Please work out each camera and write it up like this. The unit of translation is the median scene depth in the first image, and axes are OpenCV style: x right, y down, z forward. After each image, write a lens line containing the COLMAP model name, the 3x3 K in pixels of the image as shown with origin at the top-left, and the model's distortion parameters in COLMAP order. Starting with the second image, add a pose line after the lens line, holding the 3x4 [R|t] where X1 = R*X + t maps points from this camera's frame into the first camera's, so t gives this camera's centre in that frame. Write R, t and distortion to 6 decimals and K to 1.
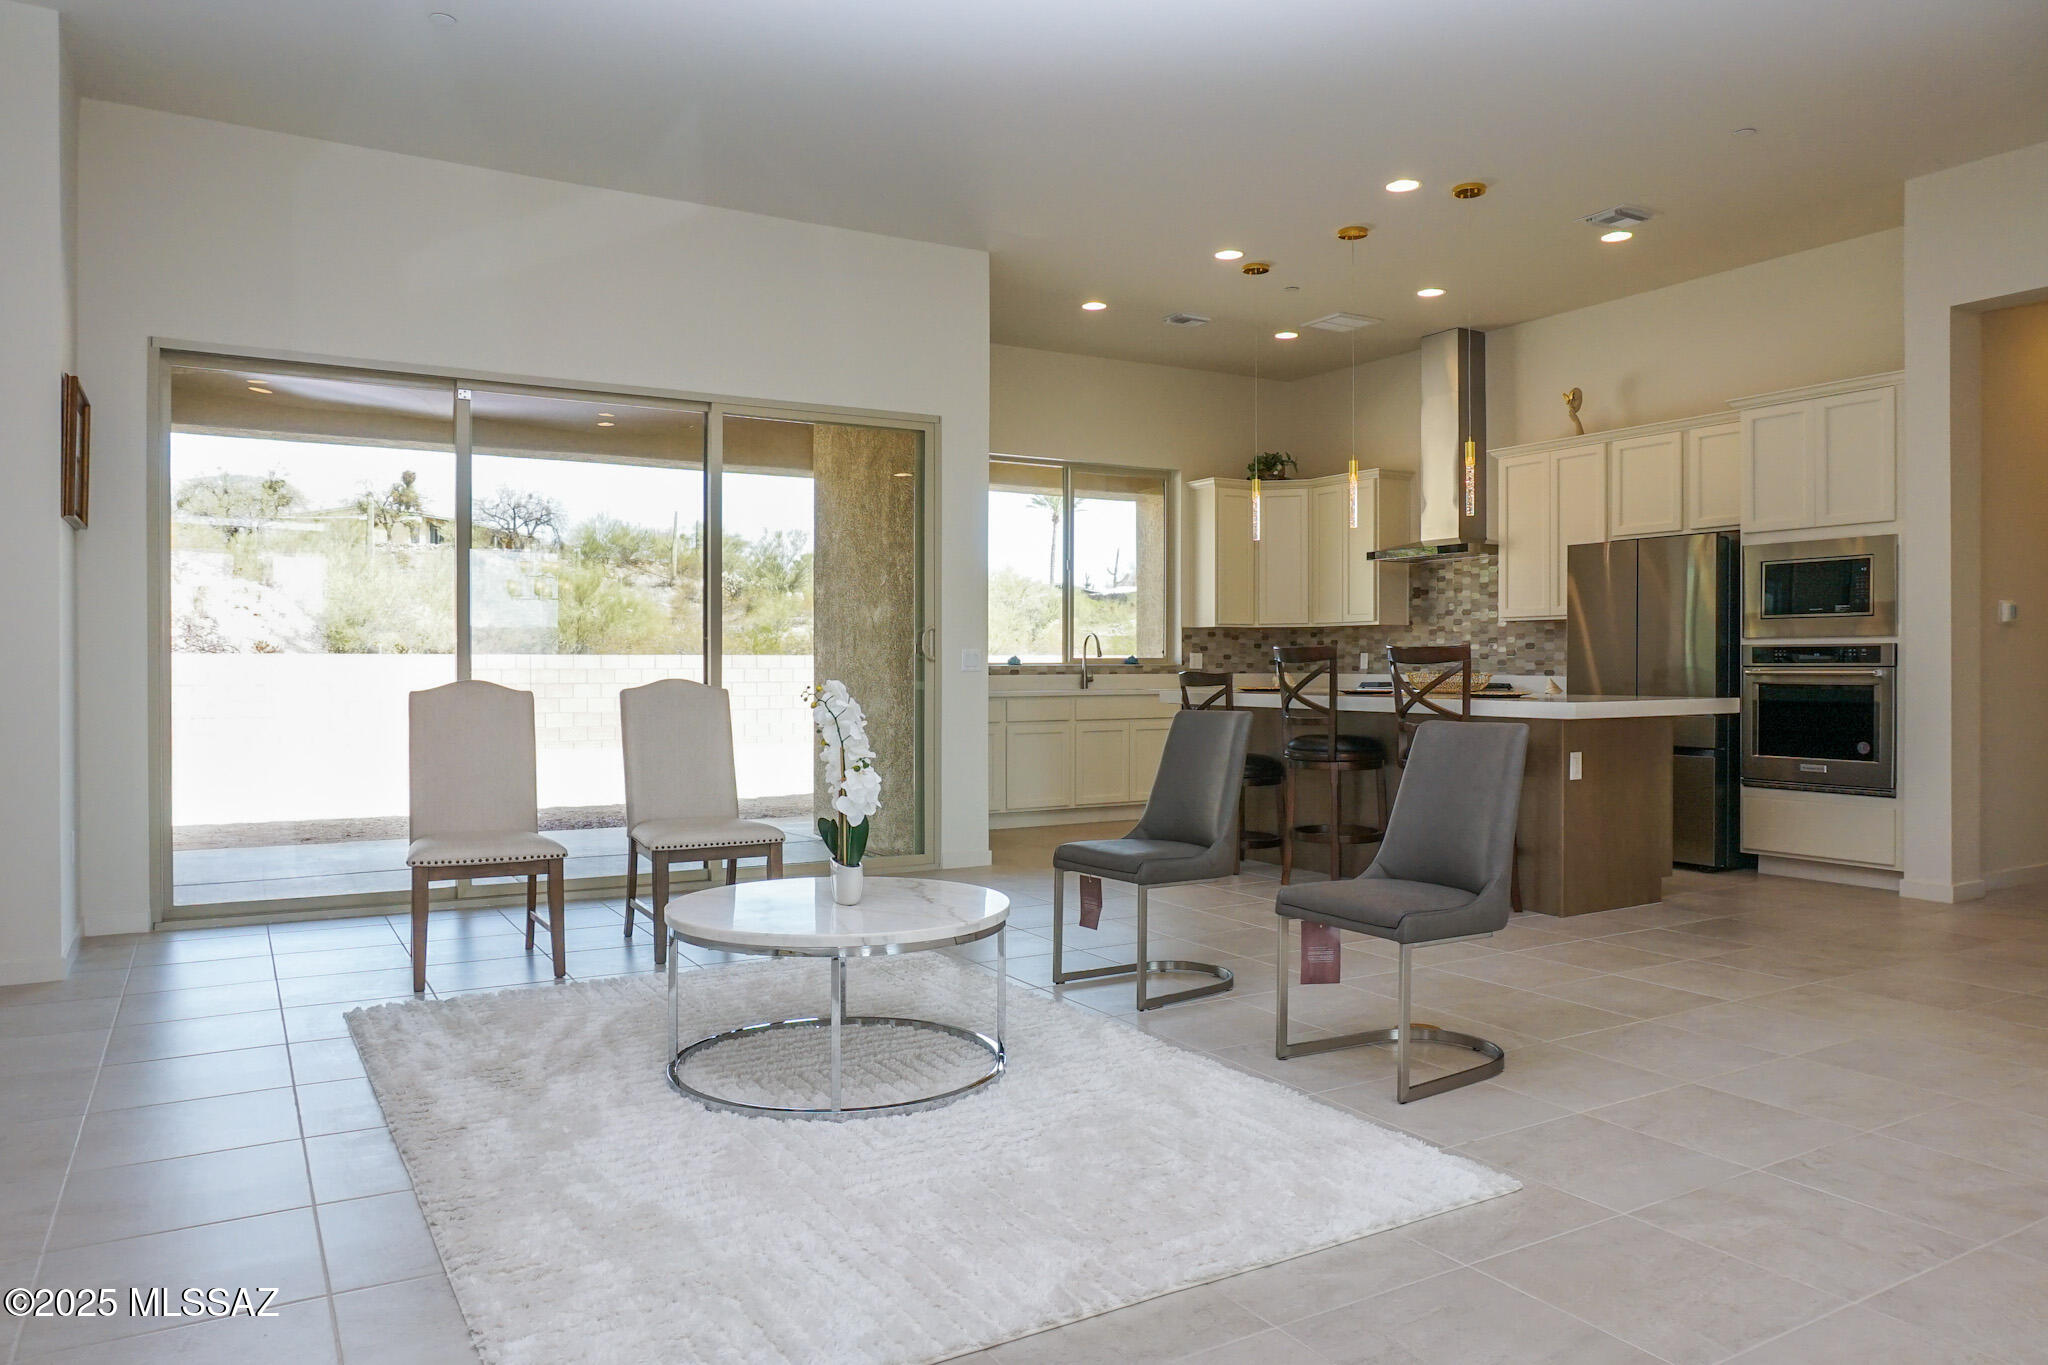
lens RADIAL K [[1372.9, 0, 1006.1], [0, 1372.9, 682.9], [0, 0, 1]] dist [-0.043183, 0.022636]
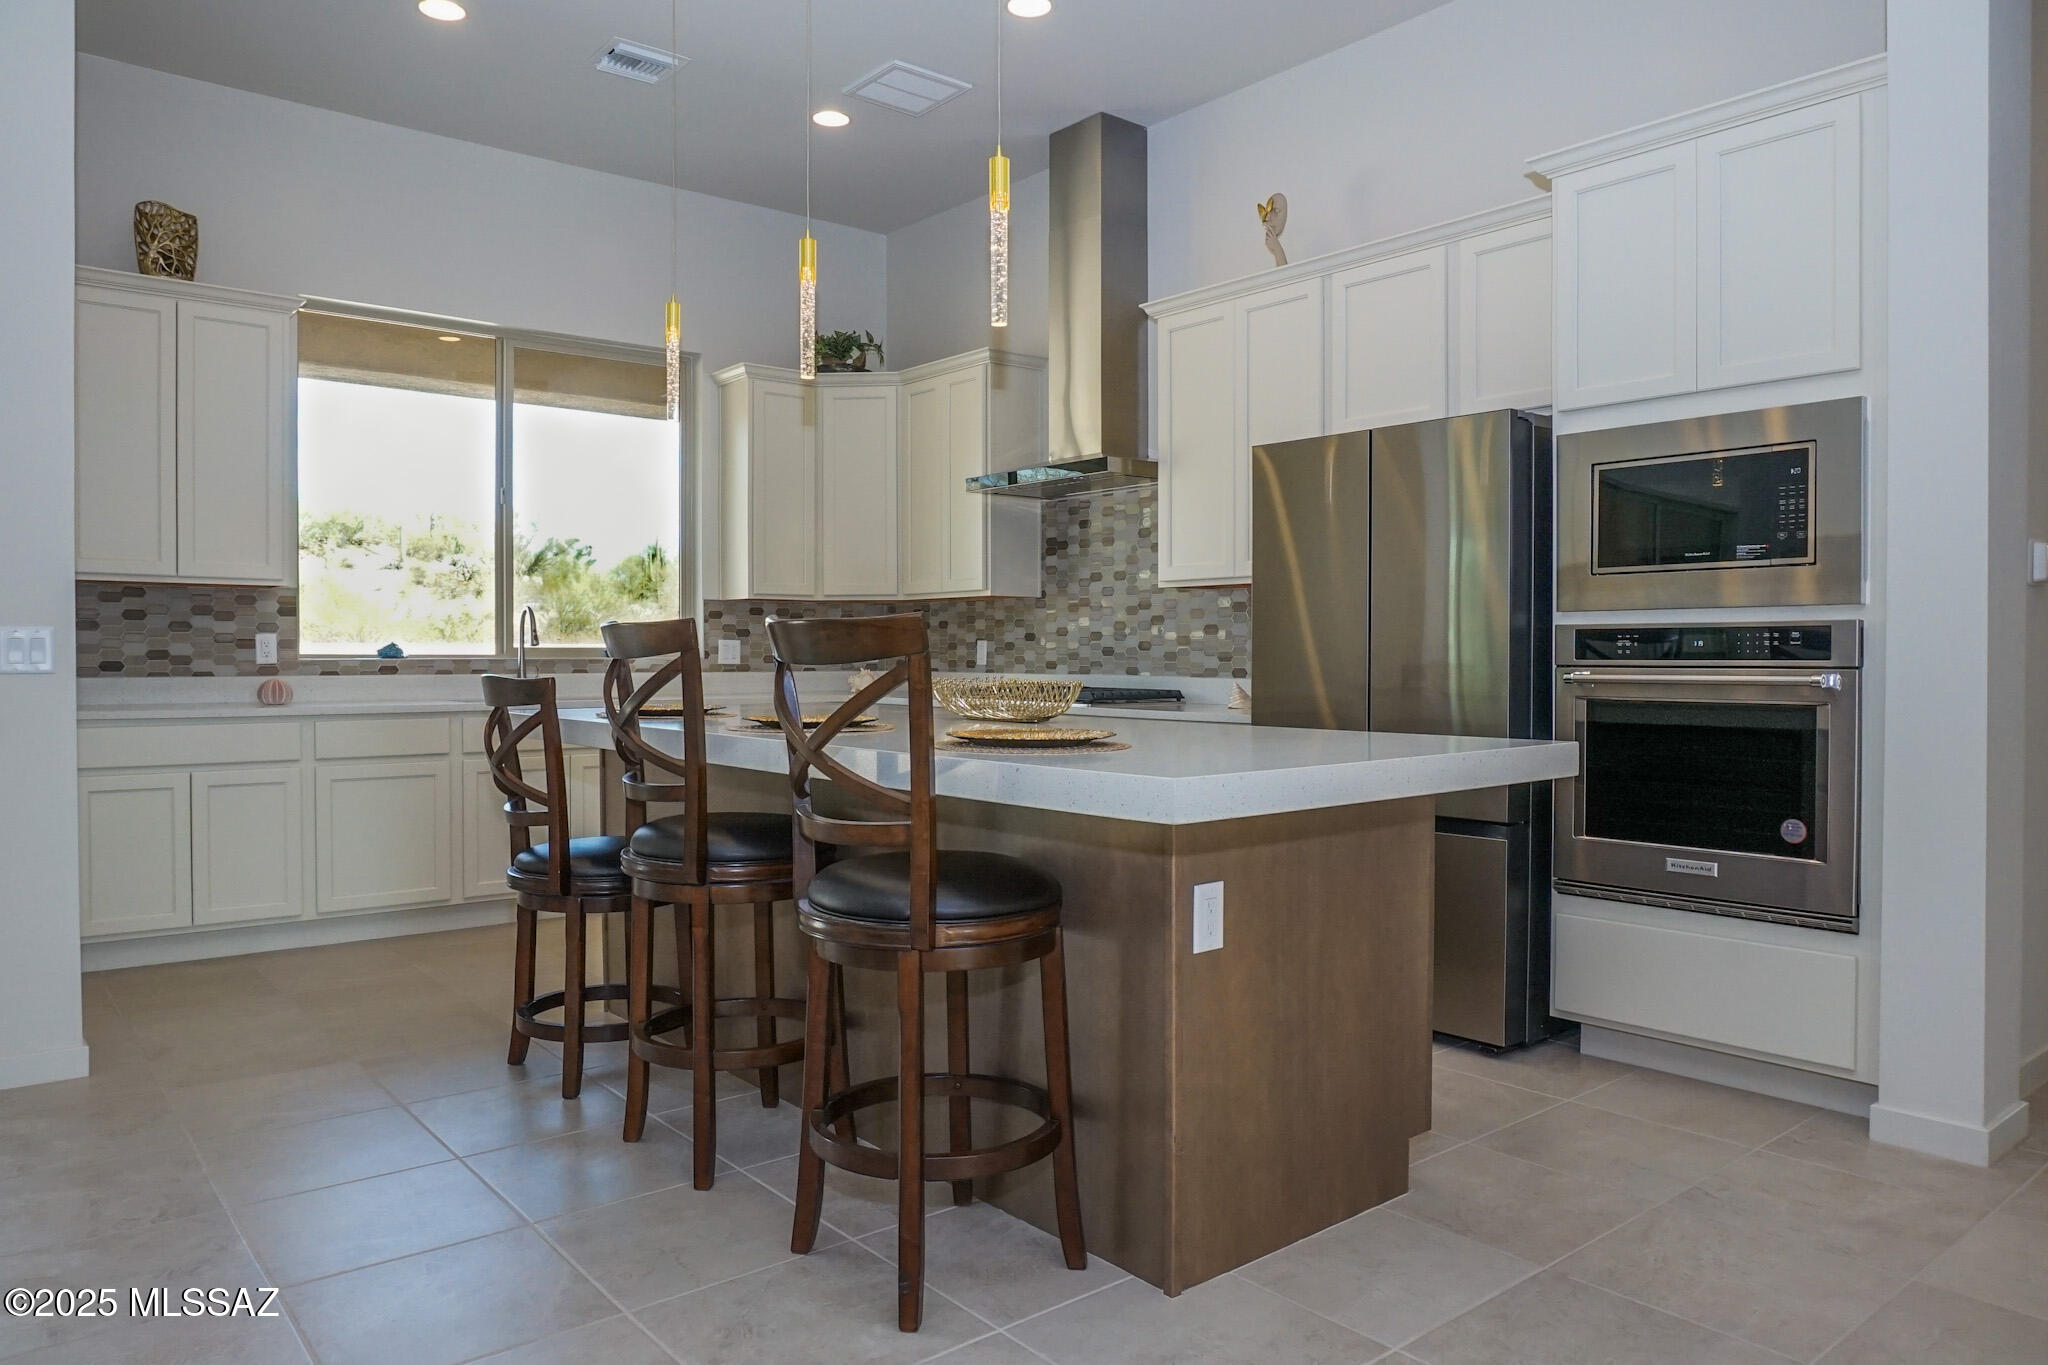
lens RADIAL K [[1372.9, 0, 1024.6], [0, 1372.9, 684.2], [0, 0, 1]] dist [-0.043183, 0.022636]
pose [[0.985651, -0.001226, 0.168789, 0.199028], [-0.000132, 0.999968, 0.008036, -0.007363], [-0.168794, -0.007943, 0.985619, 0.409165]]
